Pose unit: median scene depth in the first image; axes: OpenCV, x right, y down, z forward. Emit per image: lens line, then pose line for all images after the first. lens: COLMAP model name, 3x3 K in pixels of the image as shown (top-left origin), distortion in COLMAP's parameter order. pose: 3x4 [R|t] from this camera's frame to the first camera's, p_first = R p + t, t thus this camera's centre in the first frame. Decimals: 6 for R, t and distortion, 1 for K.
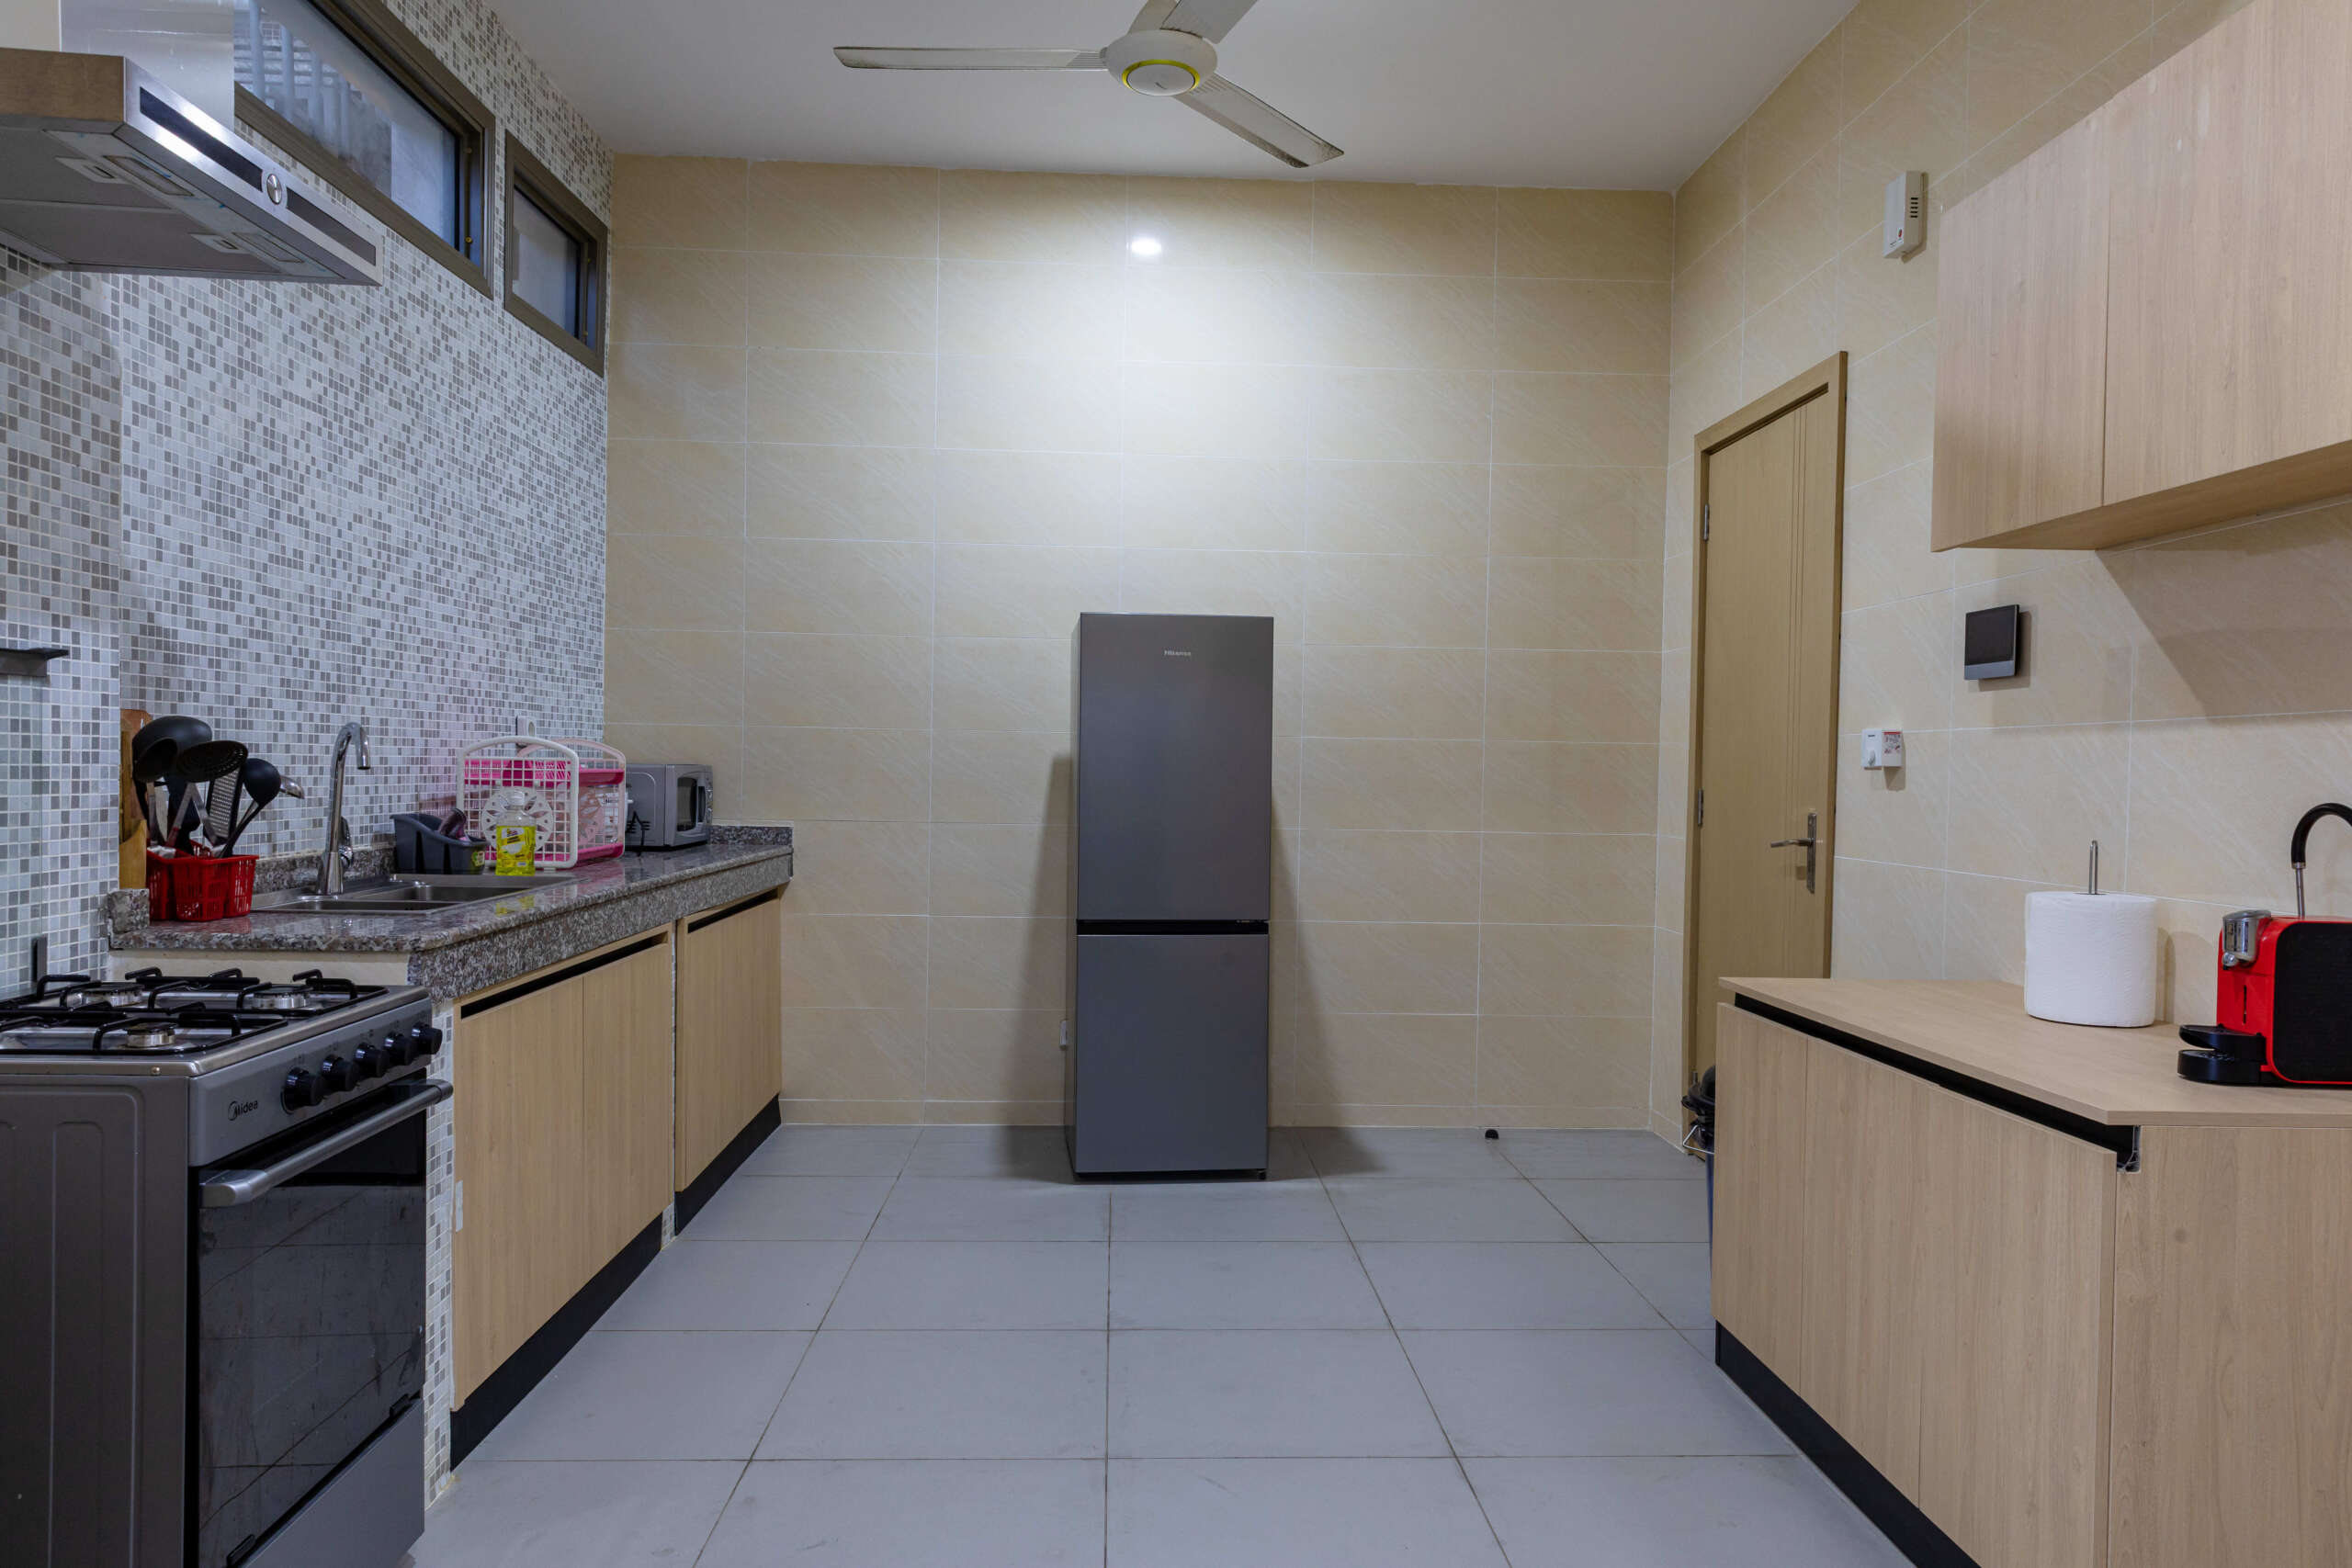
lens RADIAL K [[1576.7, 0, 1176.0], [0, 1576.7, 784.0], [0, 0, 1]] dist [0.022247, 0.001423]
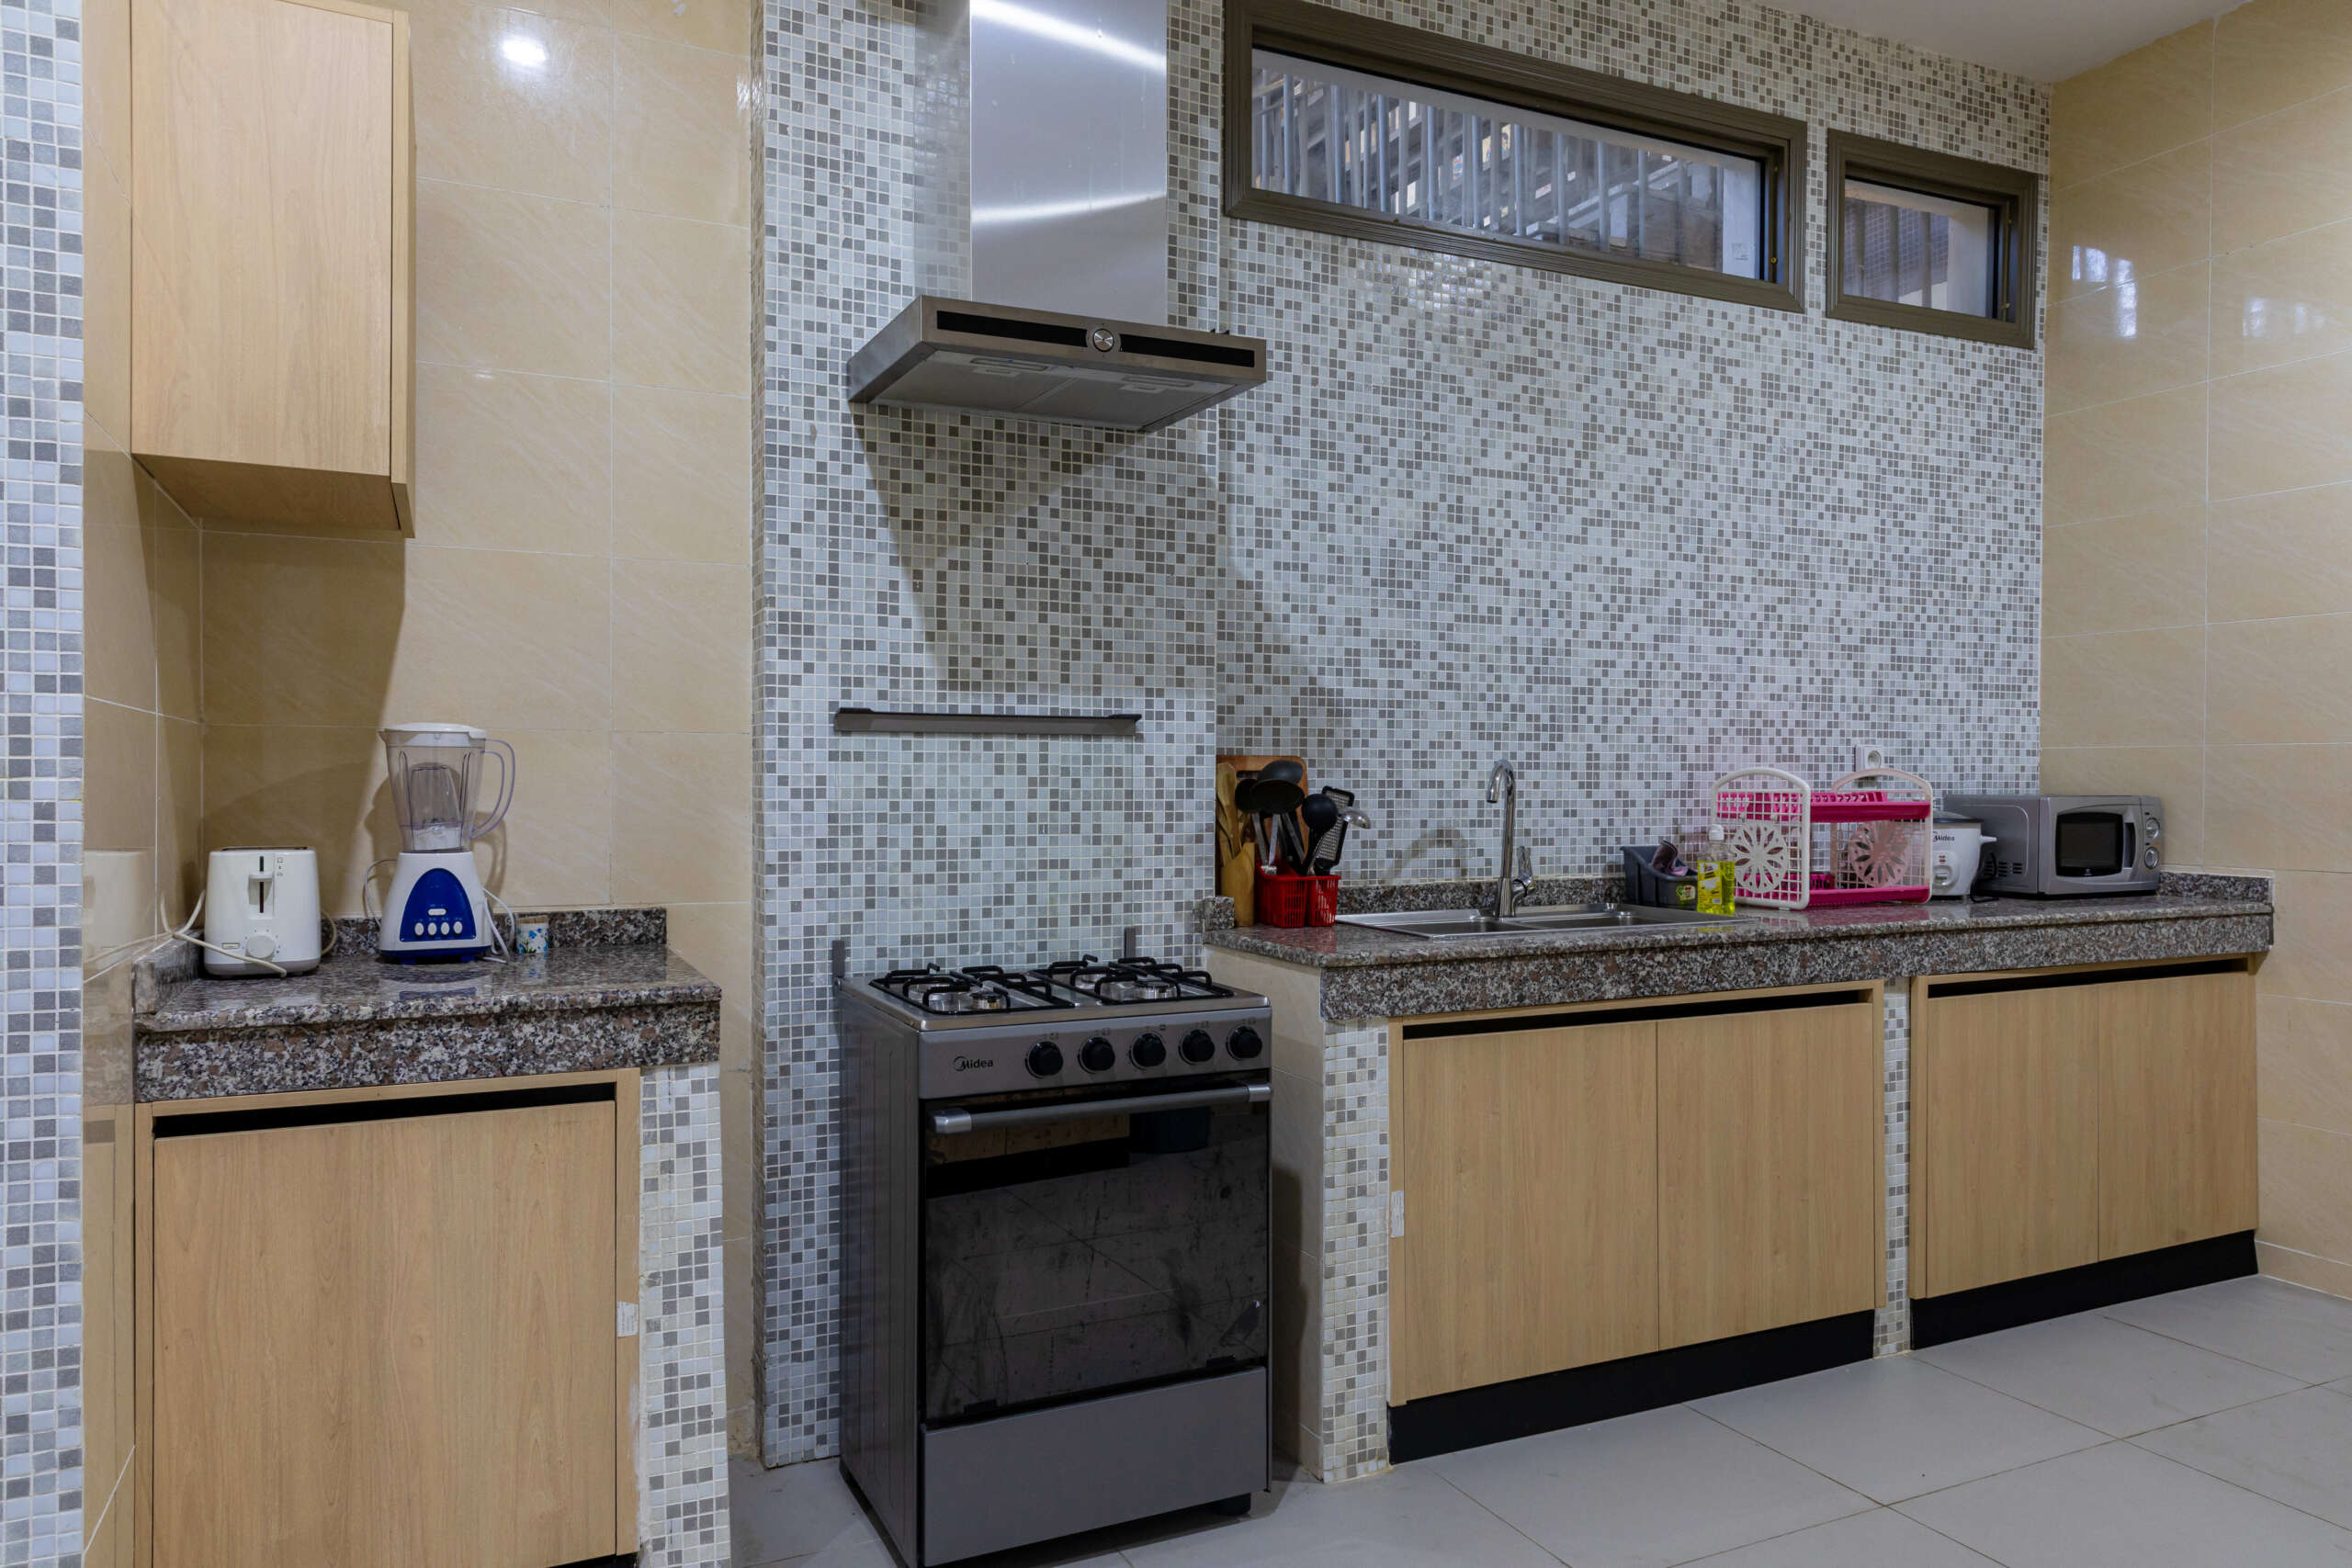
lens RADIAL K [[1571.3, 0, 1176.0], [0, 1571.3, 784.0], [0, 0, 1]] dist [0.017188, 0.000237]
pose [[0.398446, -0.013597, -0.917091, 0.393626], [-0.005974, 0.999830, -0.017419, -0.002065], [0.917172, 0.012419, 0.398297, 0.375512]]
